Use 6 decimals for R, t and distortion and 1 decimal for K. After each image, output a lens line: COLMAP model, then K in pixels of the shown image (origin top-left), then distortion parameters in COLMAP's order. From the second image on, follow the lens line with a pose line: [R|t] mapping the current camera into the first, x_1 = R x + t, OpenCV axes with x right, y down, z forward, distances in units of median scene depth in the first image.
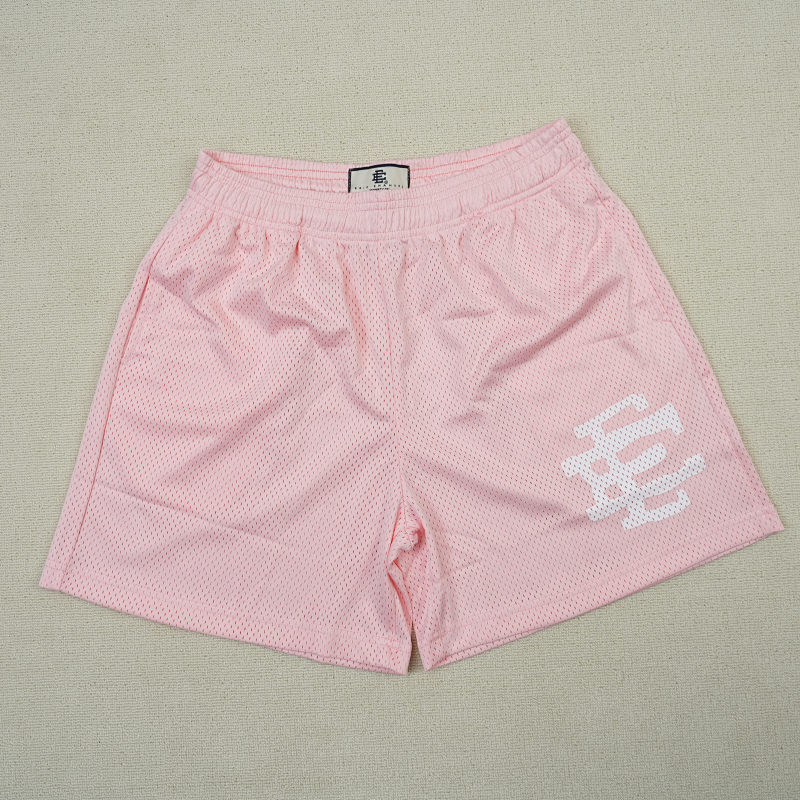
lens RADIAL K [[778.8, 0, 398.6], [0, 778.8, 414.6], [0, 0, 1]] dist [-0.012686, 0.000000]
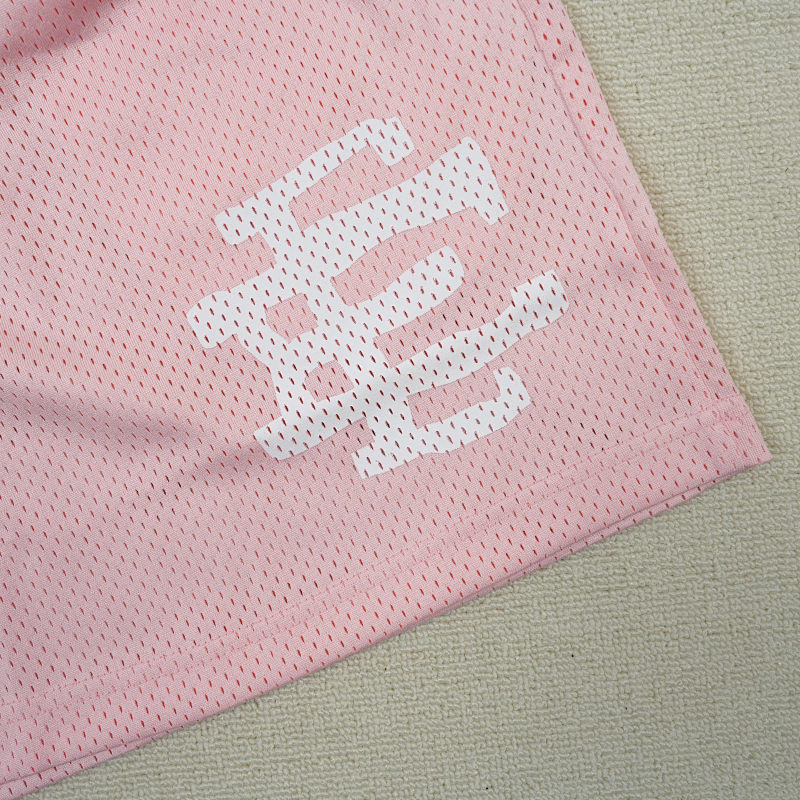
lens RADIAL K [[778.8, 0, 394.5], [0, 778.8, 397.8], [0, 0, 1]] dist [-0.012686, 0.000000]
pose [[0.998775, -0.044430, 0.021790, 0.299289], [0.042151, 0.994509, 0.095784, 0.071976], [-0.025926, -0.094748, 0.995164, 0.616865]]
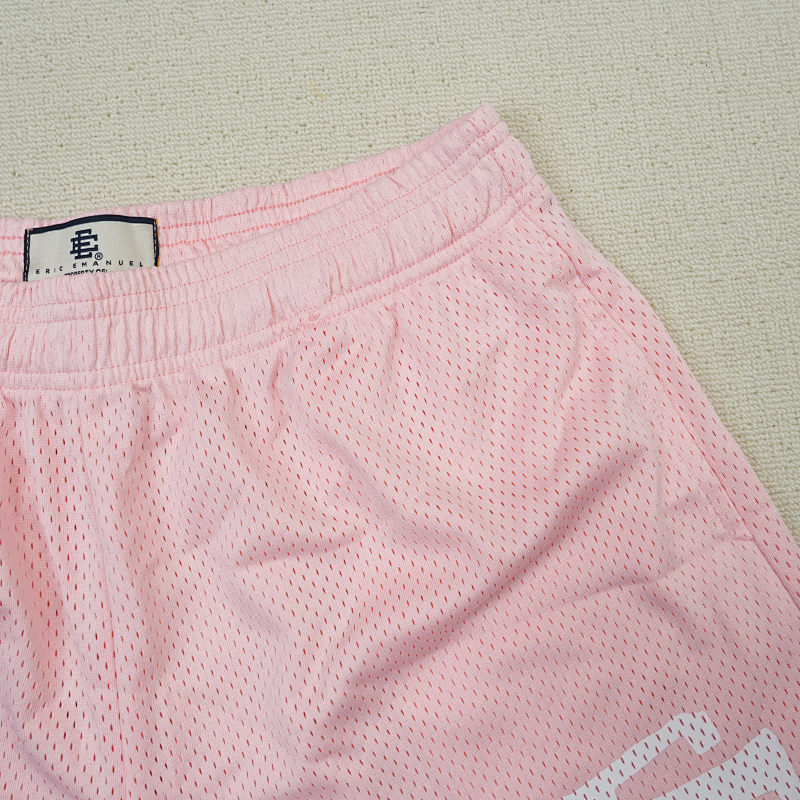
lens RADIAL K [[778.8, 0, 401.3], [0, 778.8, 416.3], [0, 0, 1]] dist [-0.012686, 0.000000]
pose [[0.998069, -0.044009, 0.043832, 0.132611], [0.047213, 0.996068, -0.074967, -0.167470], [-0.040360, 0.076891, 0.996222, 0.561989]]
